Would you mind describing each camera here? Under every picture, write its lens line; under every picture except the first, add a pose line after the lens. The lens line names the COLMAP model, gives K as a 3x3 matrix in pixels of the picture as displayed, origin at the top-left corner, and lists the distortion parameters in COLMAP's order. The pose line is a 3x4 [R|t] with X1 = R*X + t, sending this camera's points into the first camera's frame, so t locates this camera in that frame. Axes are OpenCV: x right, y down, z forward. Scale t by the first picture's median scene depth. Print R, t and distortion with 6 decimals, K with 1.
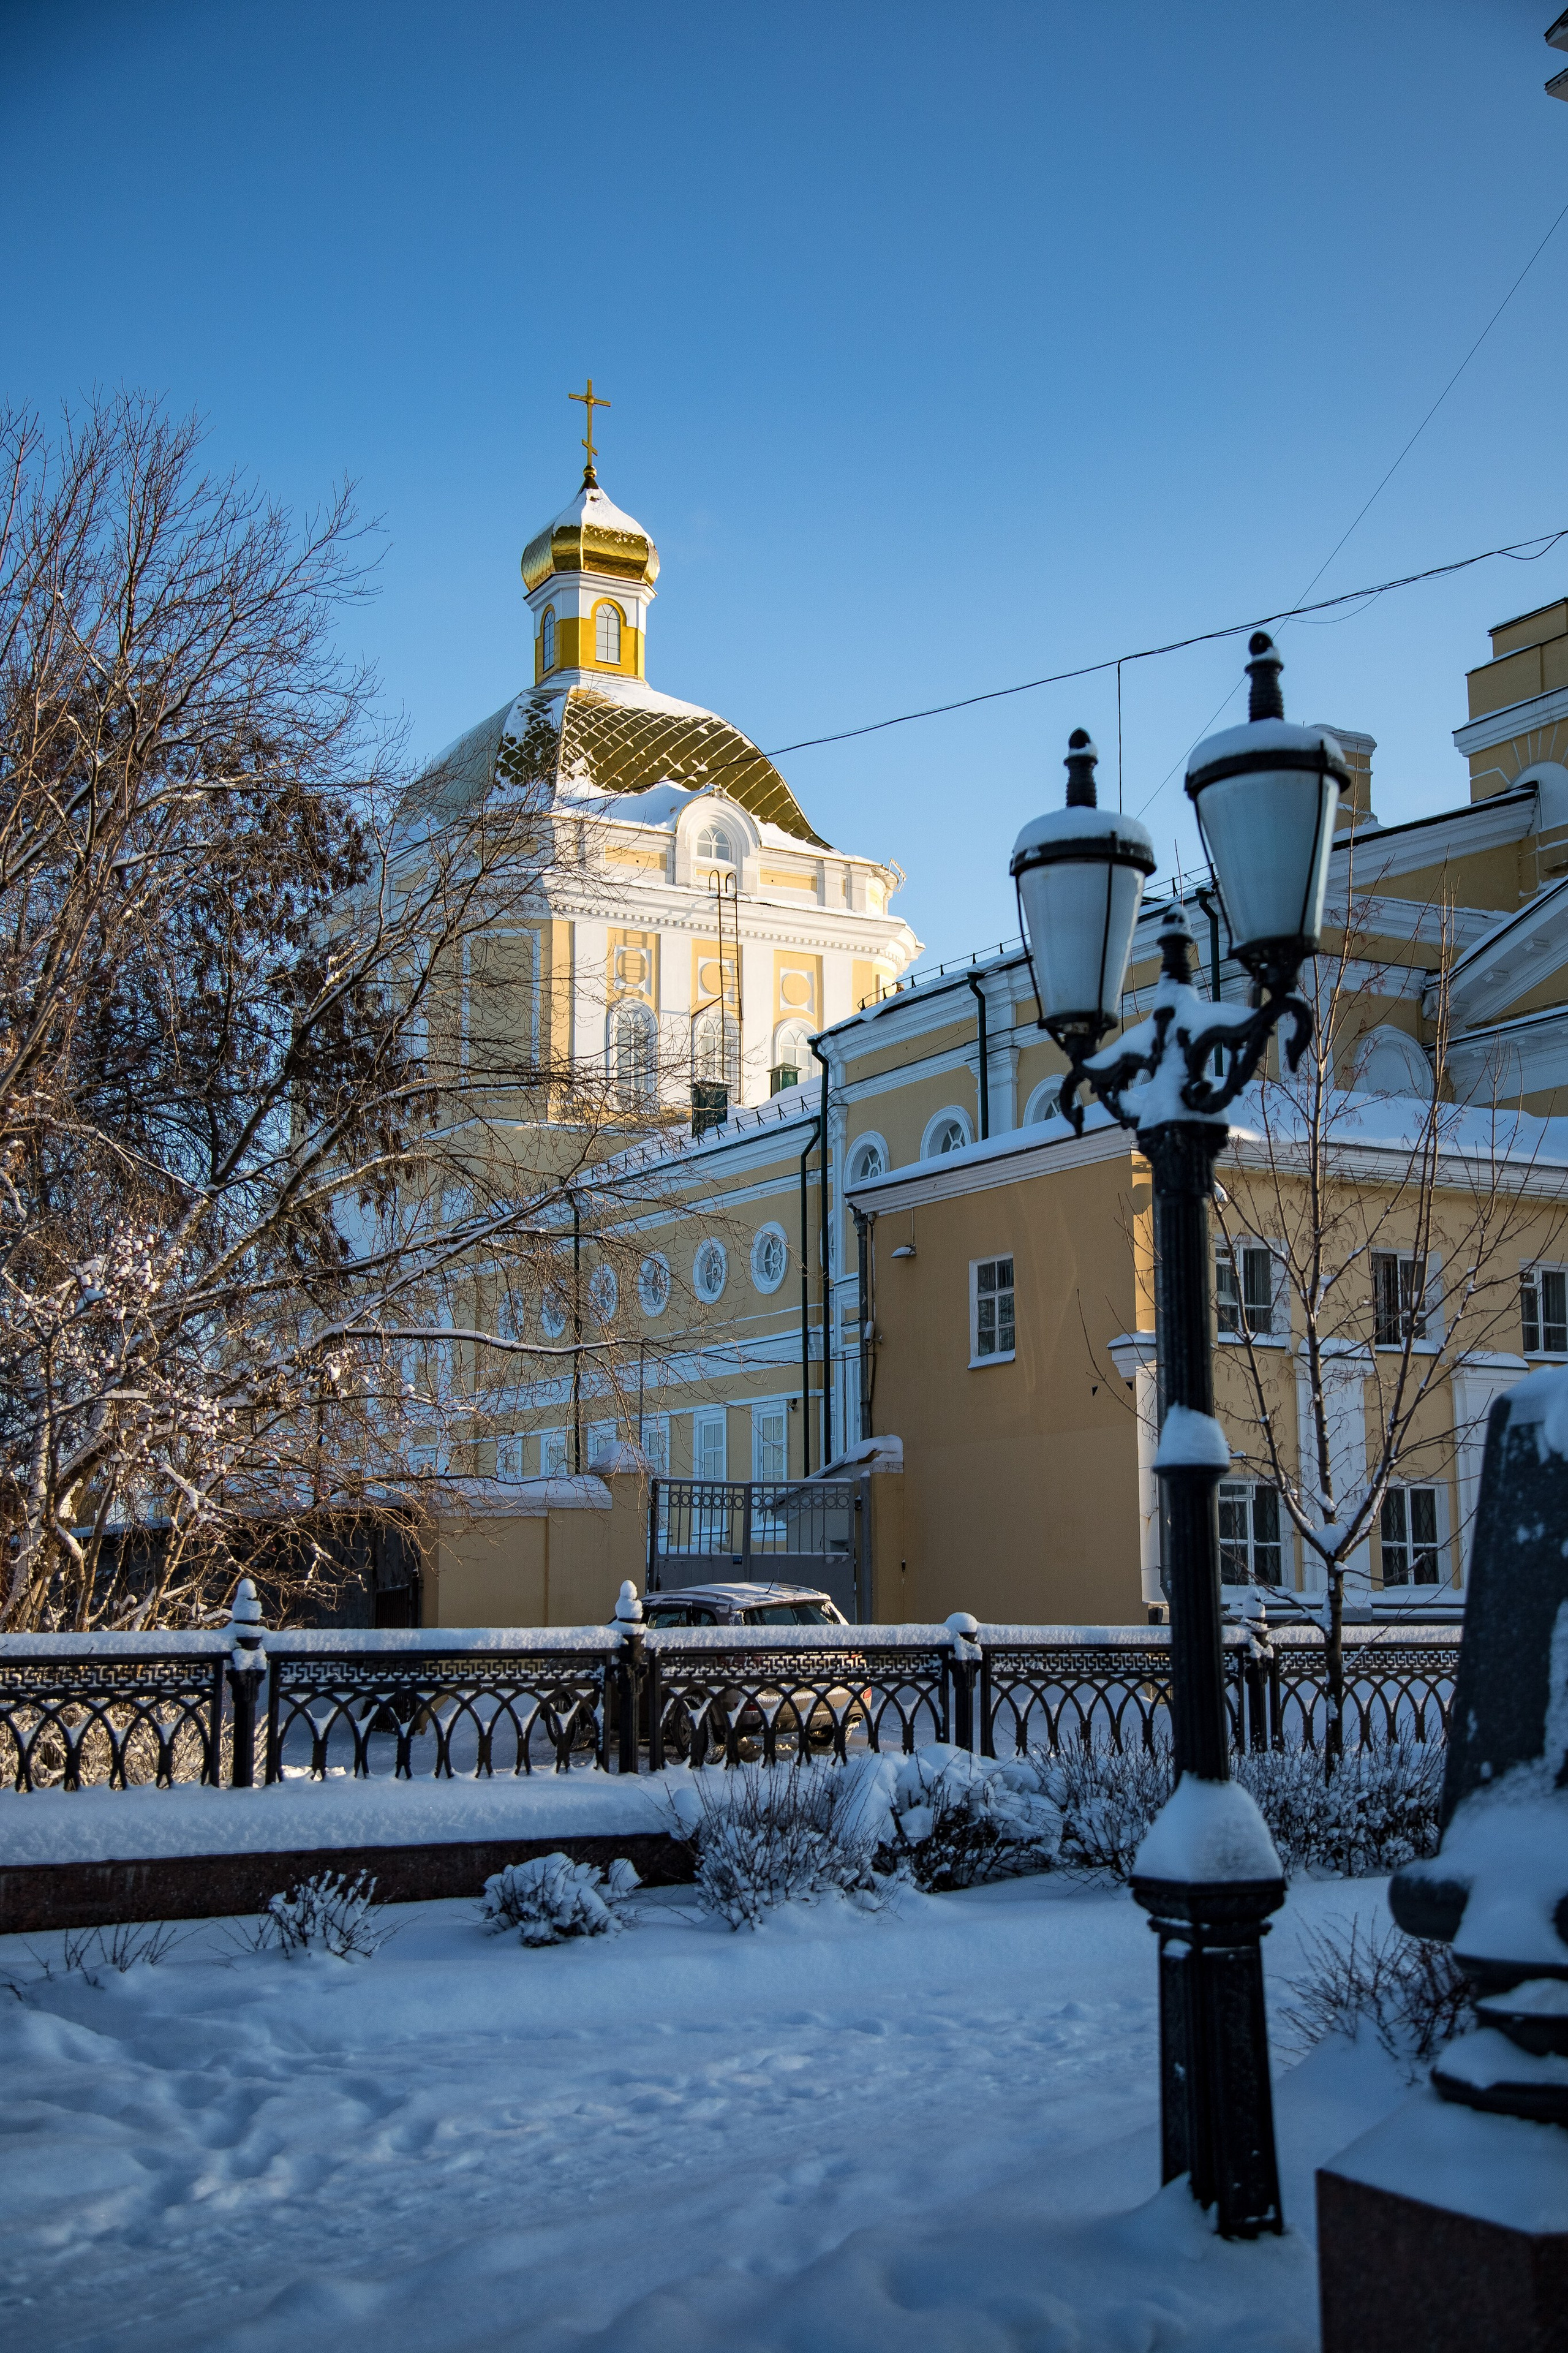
lens RADIAL K [[2745.5, 0, 784.0], [0, 2745.5, 1172.5], [0, 0, 1]] dist [0.074880, 0.000000]
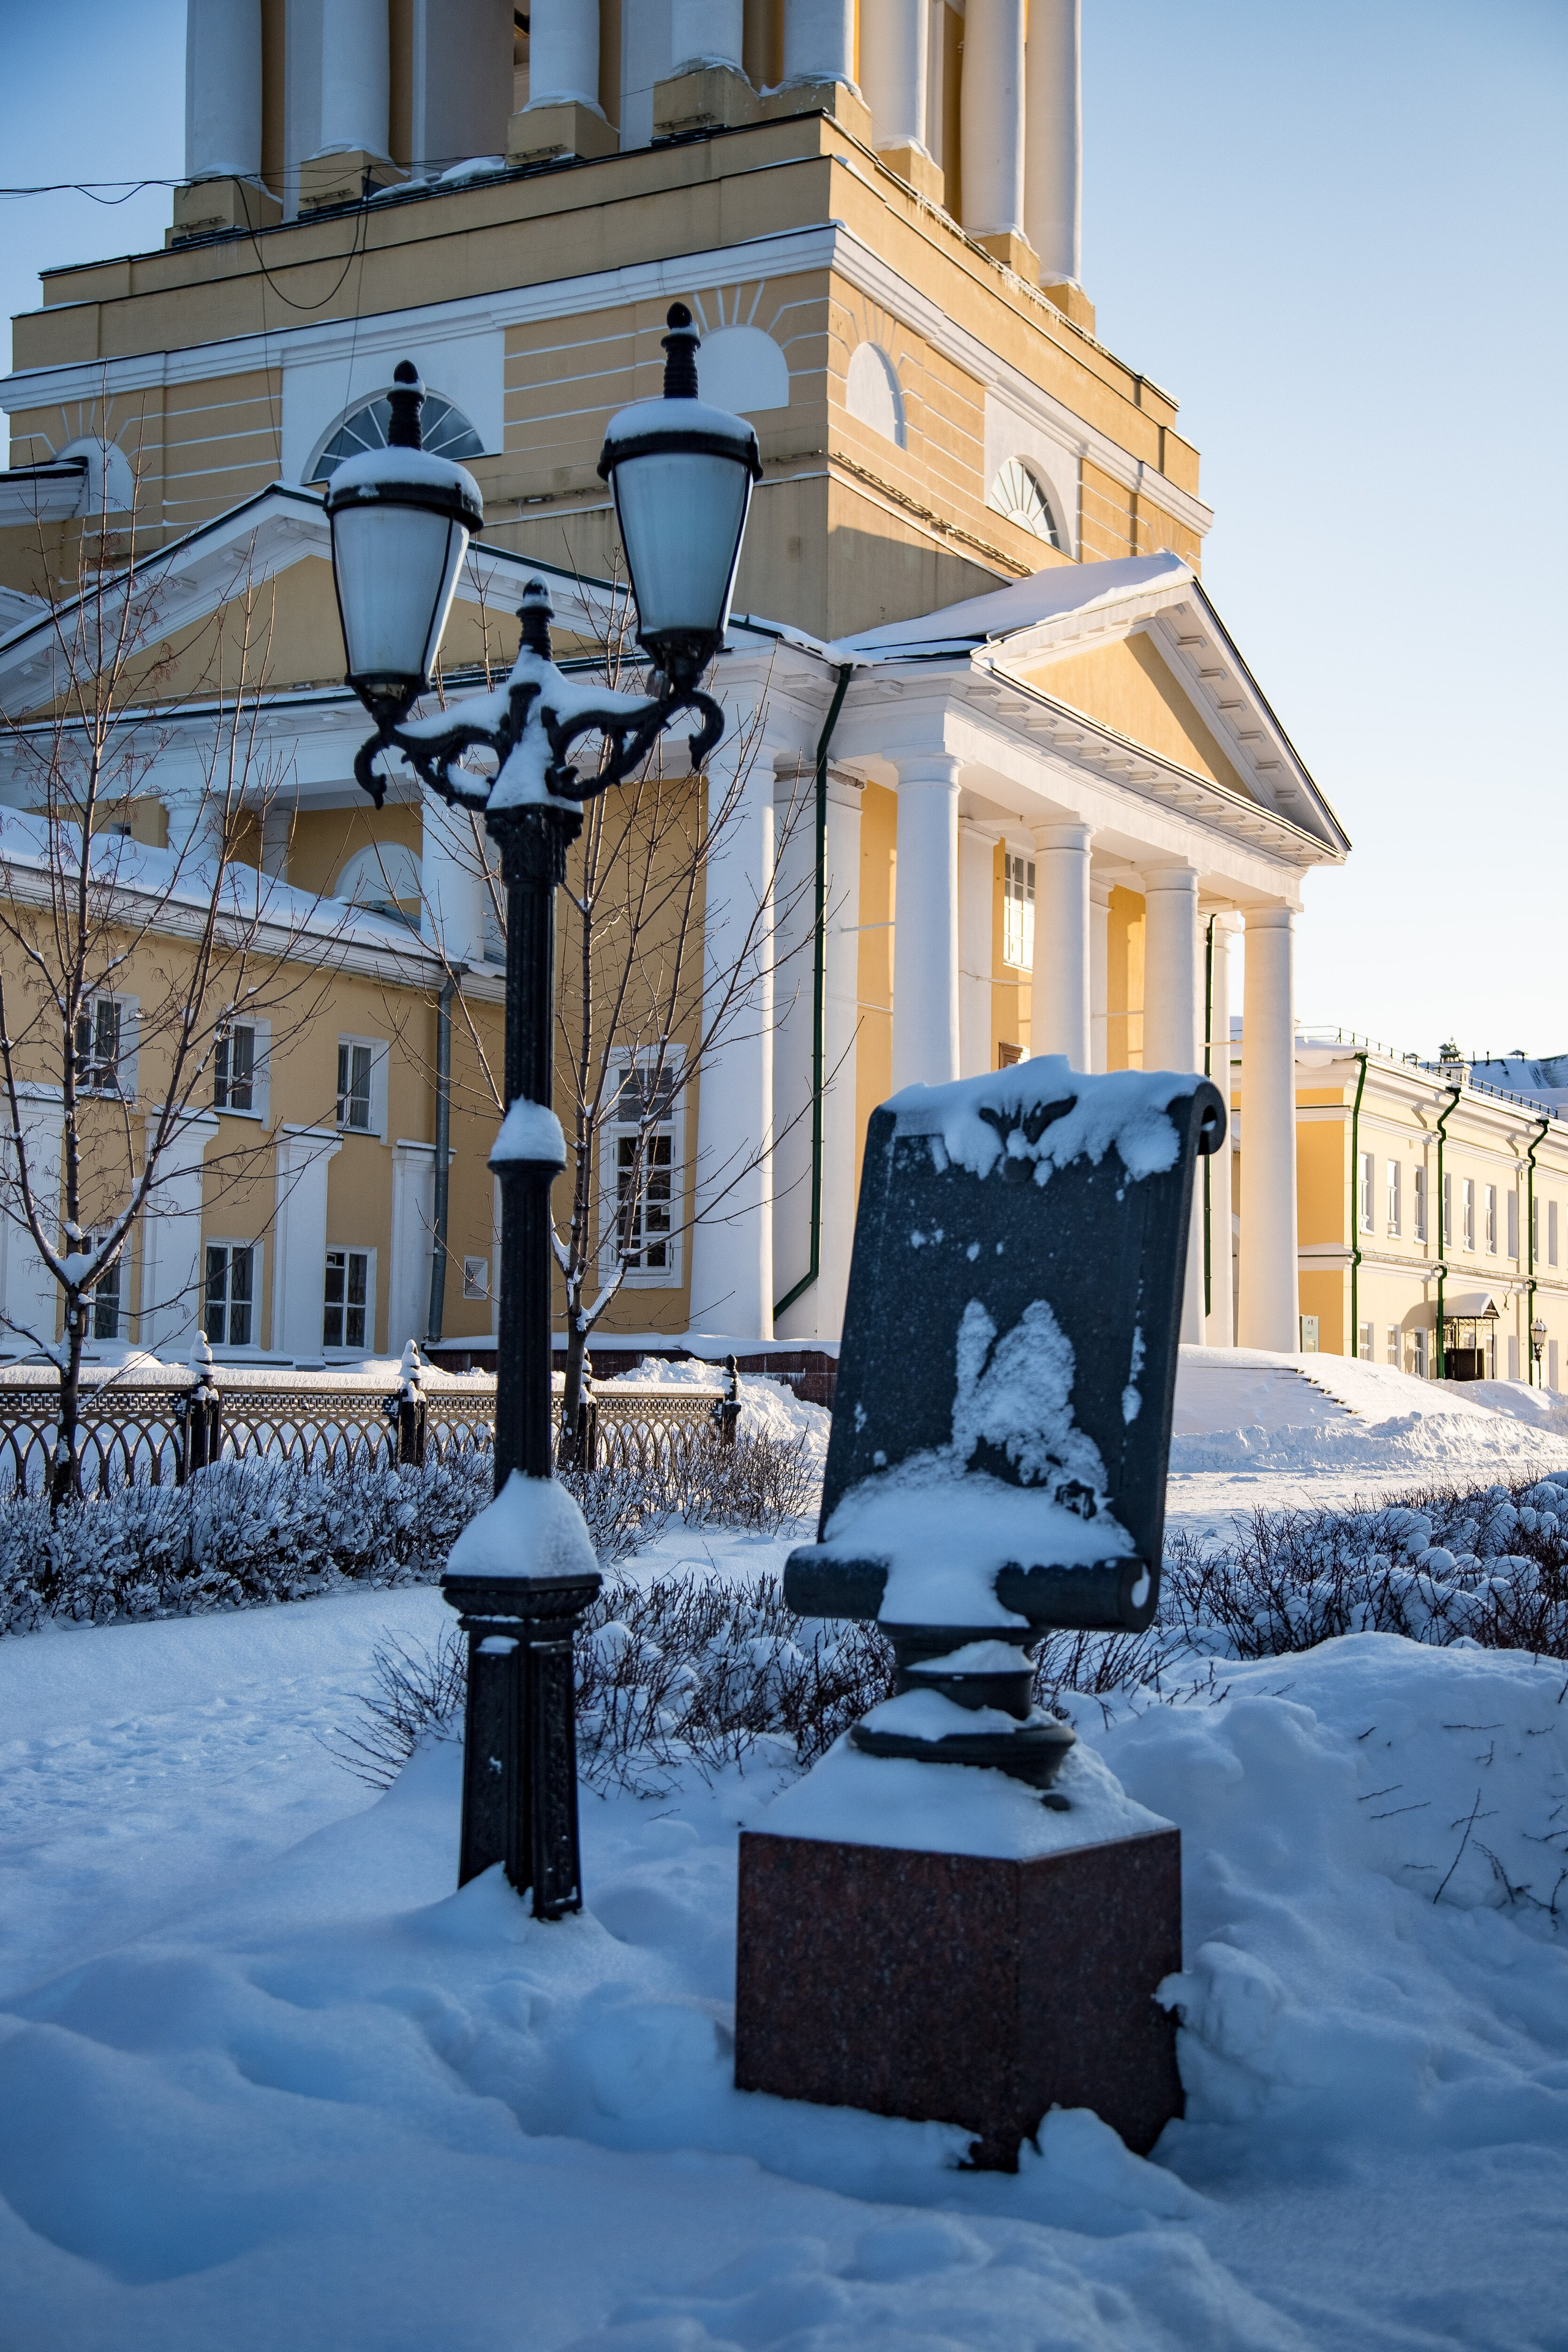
lens RADIAL K [[3056.2, 0, 783.3], [0, 3056.2, 1179.2], [0, 0, 1]] dist [0.079282, 0.000000]
pose [[0.853844, 0.053581, 0.517763, -0.336997], [-0.101343, 0.992766, 0.064389, 0.034459], [-0.510568, -0.107450, 0.853097, 0.033515]]
